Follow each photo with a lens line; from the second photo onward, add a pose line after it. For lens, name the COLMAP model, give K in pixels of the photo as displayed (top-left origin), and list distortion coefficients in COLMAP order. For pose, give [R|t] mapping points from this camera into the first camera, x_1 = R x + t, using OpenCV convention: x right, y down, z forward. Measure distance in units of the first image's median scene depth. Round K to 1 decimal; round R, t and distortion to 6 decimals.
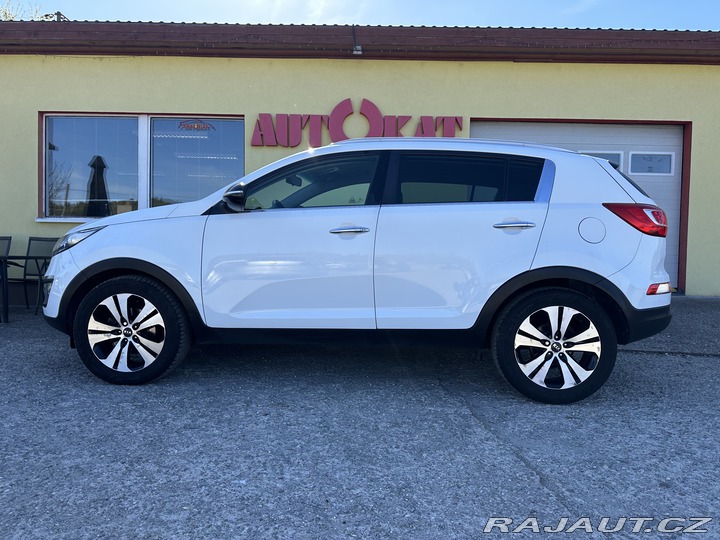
lens RADIAL K [[510.6, 0, 354.5], [0, 510.6, 262.4], [0, 0, 1]] dist [0.047127, -0.064067]
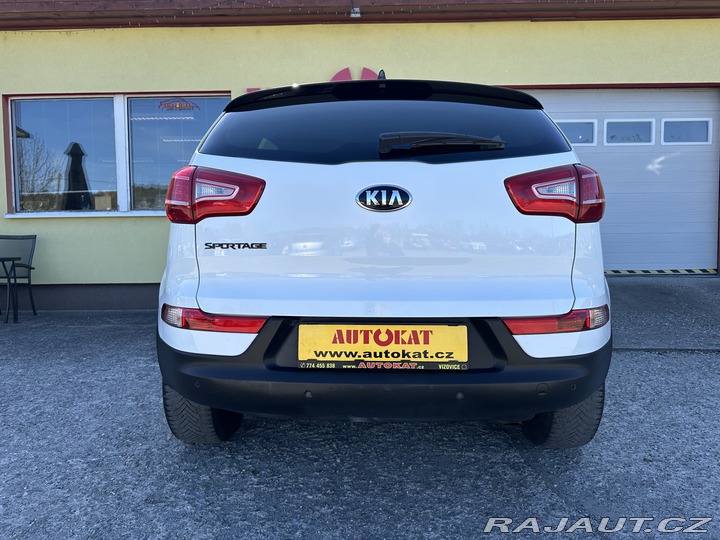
lens RADIAL K [[510.6, 0, 354.7], [0, 510.6, 259.7], [0, 0, 1]] dist [0.047127, -0.064067]
pose [[0.999516, -0.030924, -0.003361, -0.005391], [0.031016, 0.999002, 0.032136, -0.016468], [0.002364, -0.032225, 0.999478, 0.100331]]
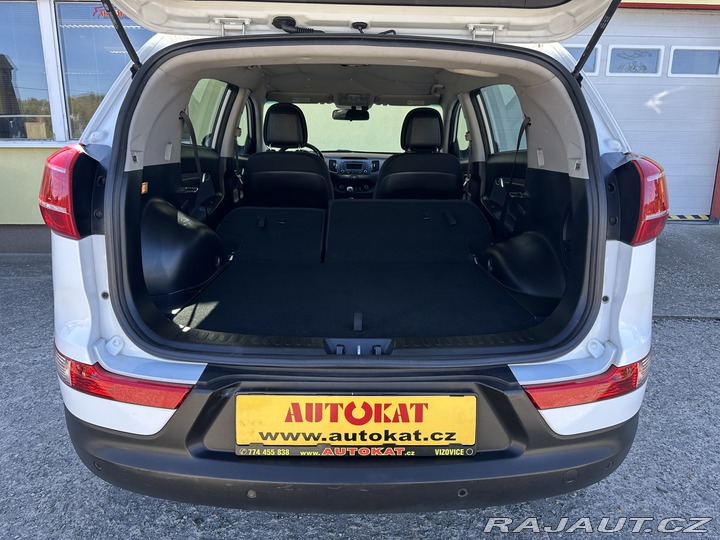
lens RADIAL K [[510.6, 0, 357.8], [0, 510.6, 270.0], [0, 0, 1]] dist [0.047127, -0.064067]
pose [[0.998554, -0.026357, 0.046846, -0.000860], [0.015985, 0.977708, 0.209358, -0.052858], [-0.051319, -0.208307, 0.976716, 0.181900]]
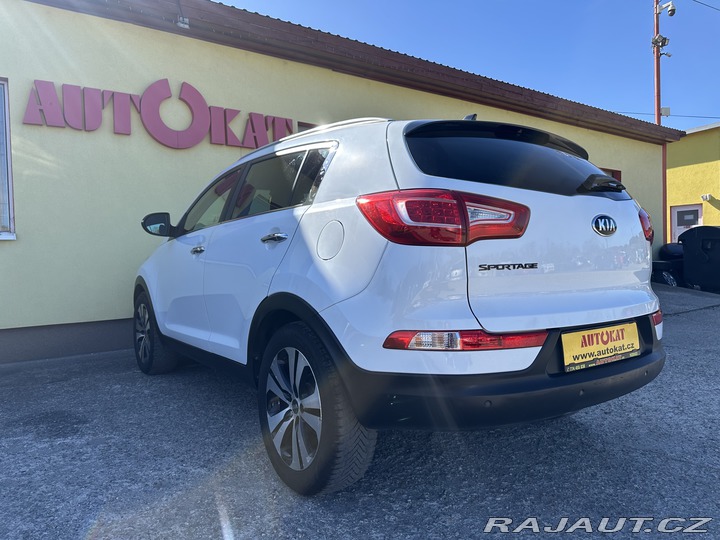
lens RADIAL K [[510.6, 0, 355.9], [0, 510.6, 271.1], [0, 0, 1]] dist [0.047127, -0.064067]
pose [[0.799215, -0.056959, 0.598340, -0.280364], [0.051373, 0.998330, 0.026416, -0.025617], [-0.598845, 0.009626, 0.800807, 0.184007]]
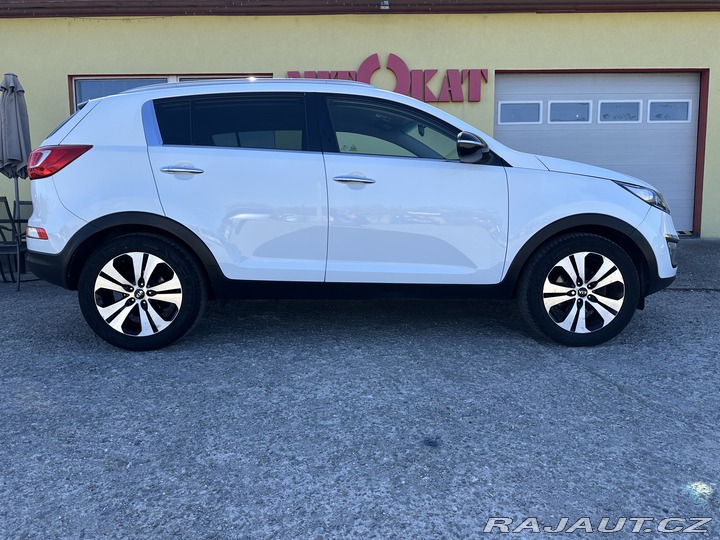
lens RADIAL K [[510.6, 0, 357.2], [0, 510.6, 257.0], [0, 0, 1]] dist [0.047127, -0.064067]
pose [[0.999474, -0.030261, 0.011674, -0.073451], [0.029329, 0.996889, 0.073153, 0.005555], [-0.013851, -0.072773, 0.997252, -0.043745]]
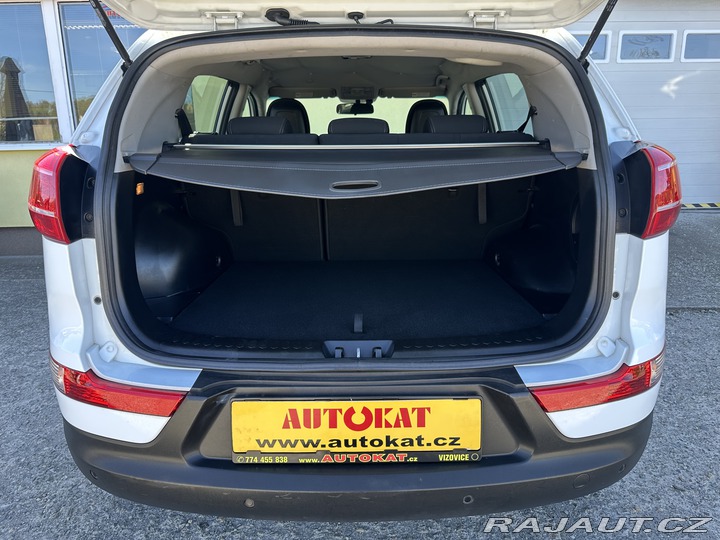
lens RADIAL K [[510.6, 0, 359.4], [0, 510.6, 269.8], [0, 0, 1]] dist [0.047127, -0.064067]
pose [[0.998645, -0.045126, 0.025924, 0.004223], [0.038390, 0.975086, 0.218478, -0.053017], [-0.035138, -0.217187, 0.975497, 0.188254]]
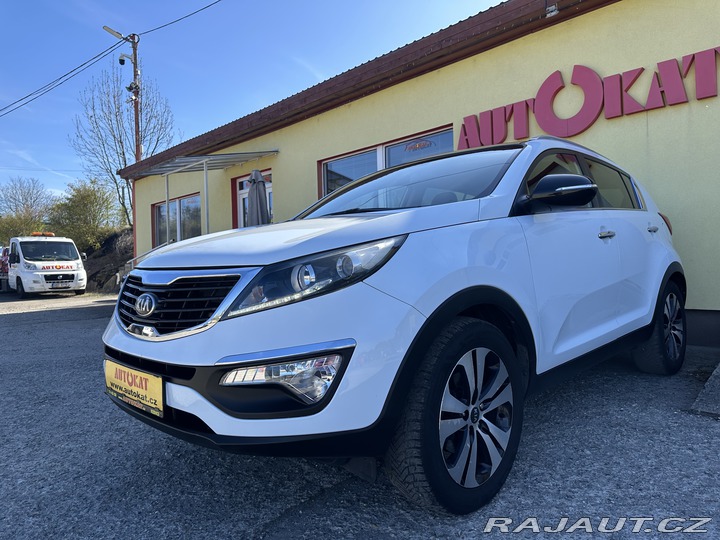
lens RADIAL K [[510.6, 0, 367.4], [0, 510.6, 255.8], [0, 0, 1]] dist [0.047127, -0.064067]
pose [[0.713641, -0.061747, -0.697785, 0.336021], [0.030471, 0.997901, -0.057141, 0.009237], [0.699849, 0.019516, 0.714025, 0.221256]]
